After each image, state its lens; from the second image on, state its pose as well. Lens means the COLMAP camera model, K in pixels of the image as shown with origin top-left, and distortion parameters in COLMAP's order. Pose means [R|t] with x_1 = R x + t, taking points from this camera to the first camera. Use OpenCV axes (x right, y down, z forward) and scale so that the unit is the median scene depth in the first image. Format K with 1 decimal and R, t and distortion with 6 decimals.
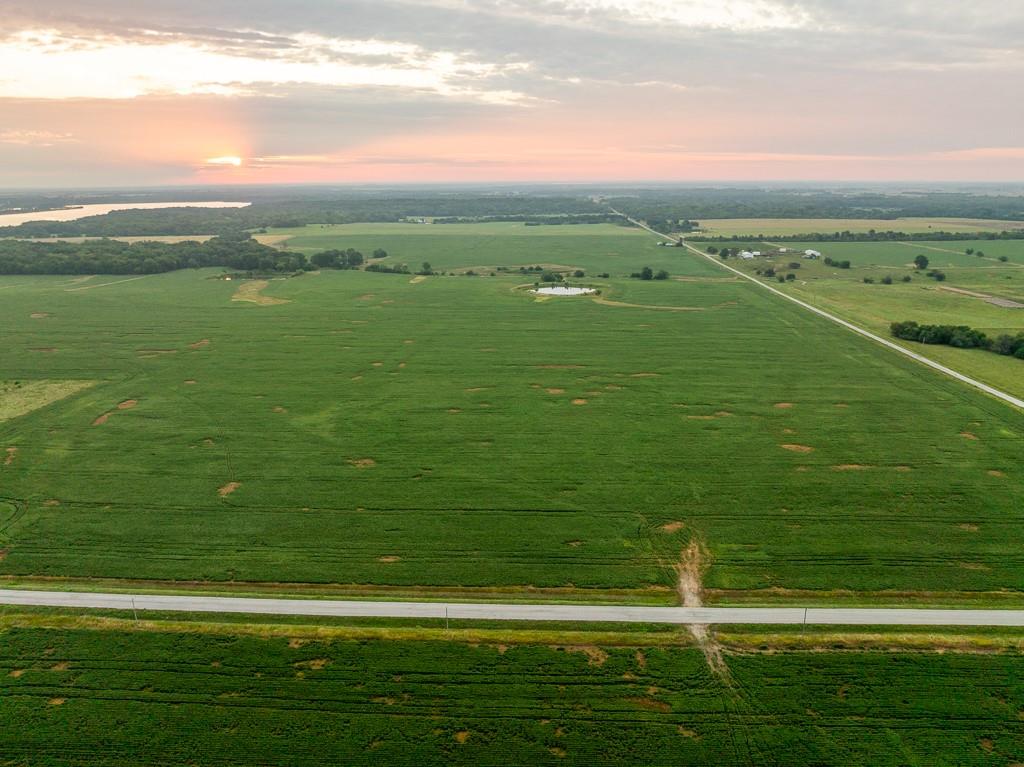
lens RADIAL K [[724.3, 0, 514.5], [0, 724.3, 380.2], [0, 0, 1]] dist [-0.032592, -0.004299]
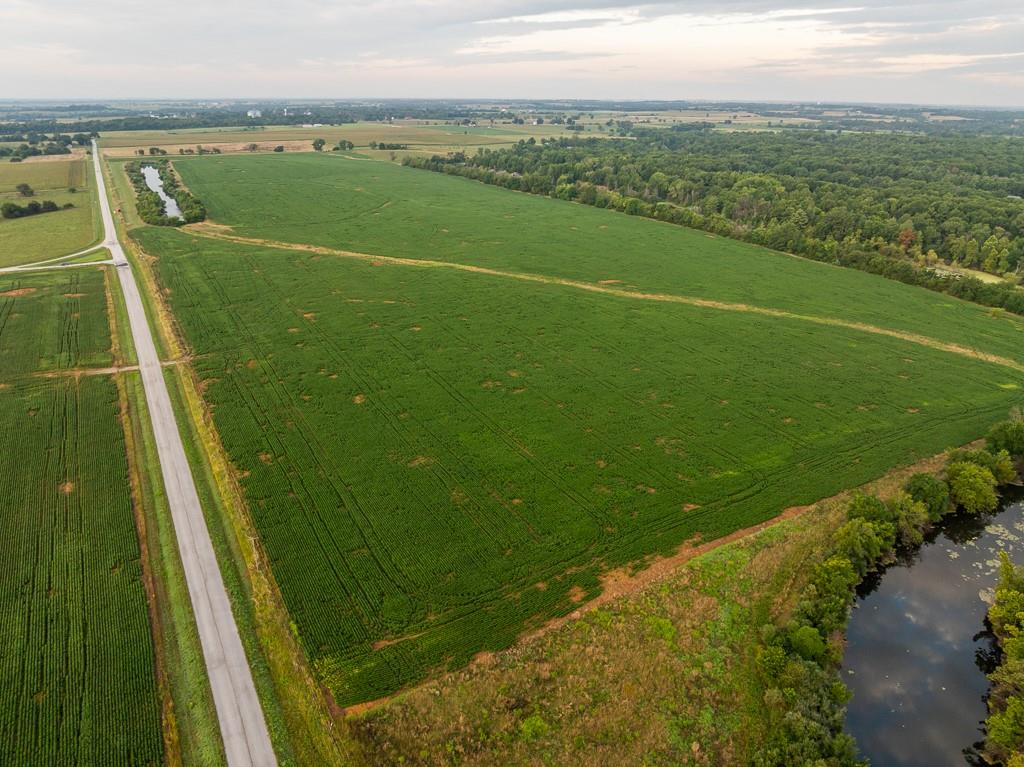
lens RADIAL K [[724.3, 0, 514.5], [0, 724.3, 380.2], [0, 0, 1]] dist [-0.032592, -0.004299]
pose [[-0.537753, -0.306827, 0.785289, -0.176373], [0.221090, 0.847512, 0.482537, -0.024655], [-0.813597, 0.433106, -0.387915, 0.136266]]
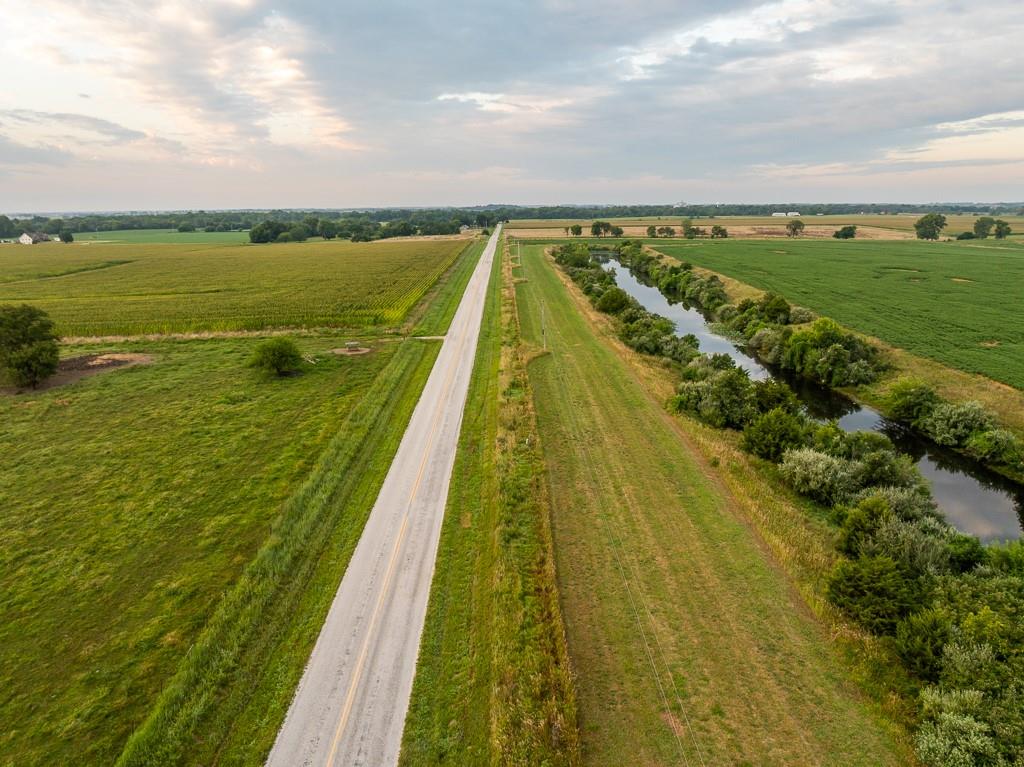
lens RADIAL K [[724.3, 0, 514.5], [0, 724.3, 380.2], [0, 0, 1]] dist [-0.032592, -0.004299]
pose [[-0.070863, -0.226308, 0.971475, 0.357889], [0.273964, 0.932053, 0.237109, 0.026678], [-0.959126, 0.282952, -0.004048, 0.113421]]
